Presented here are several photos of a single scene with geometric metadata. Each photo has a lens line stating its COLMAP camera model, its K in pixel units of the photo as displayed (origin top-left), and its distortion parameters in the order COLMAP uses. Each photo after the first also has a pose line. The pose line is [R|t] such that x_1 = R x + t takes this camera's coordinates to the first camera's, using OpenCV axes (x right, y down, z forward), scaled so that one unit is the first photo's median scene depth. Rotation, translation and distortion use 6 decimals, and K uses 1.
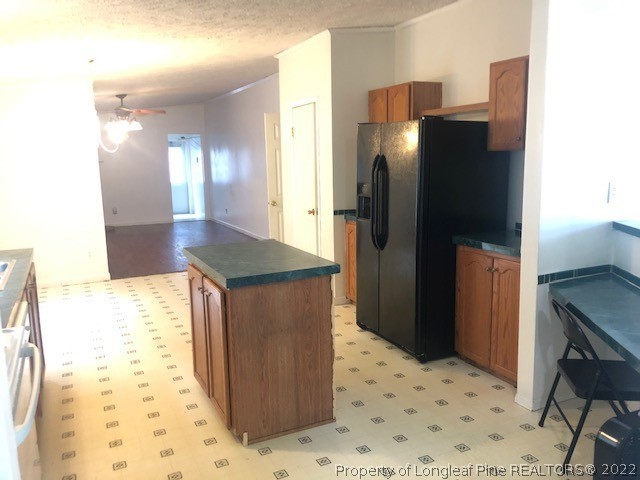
lens RADIAL K [[527.9, 0, 320.0], [0, 527.9, 240.0], [0, 0, 1]] dist [0.006058, 0.001864]
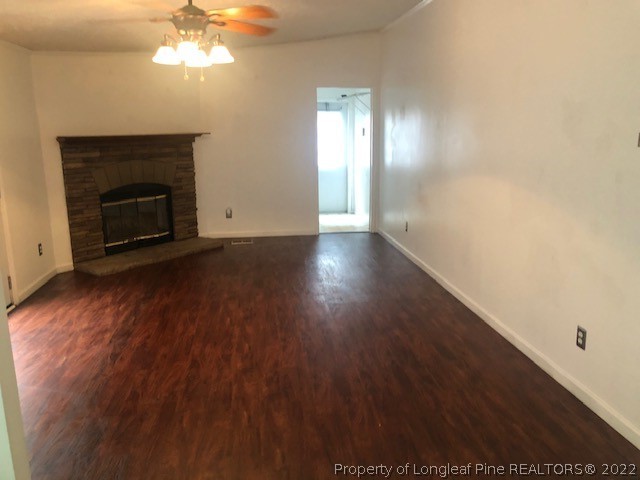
lens RADIAL K [[527.9, 0, 320.0], [0, 527.9, 240.0], [0, 0, 1]] dist [0.006058, 0.001864]
pose [[0.949358, 0.076693, -0.304693, -0.240133], [-0.059372, 0.996070, 0.065726, -0.183151], [0.308536, -0.044307, 0.950180, 1.137302]]
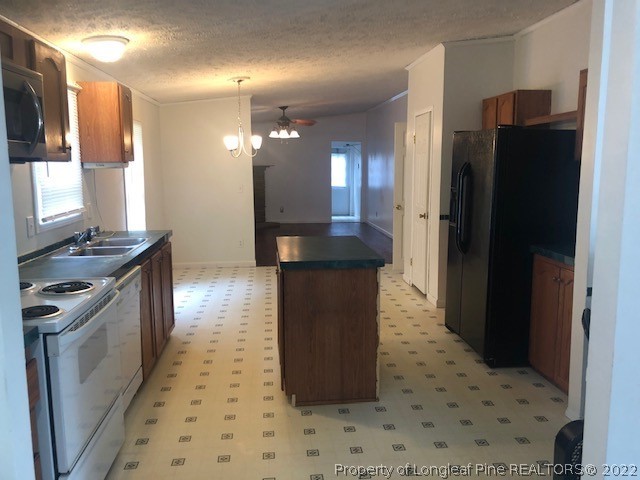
lens RADIAL K [[522.1, 0, 320.0], [0, 522.1, 240.0], [0, 0, 1]] dist [-0.001835, -0.003813]
pose [[0.940077, 0.067008, -0.334312, 0.169190], [-0.071036, 0.997474, 0.000180, 0.009989], [0.333479, 0.023579, 0.942462, -0.050395]]
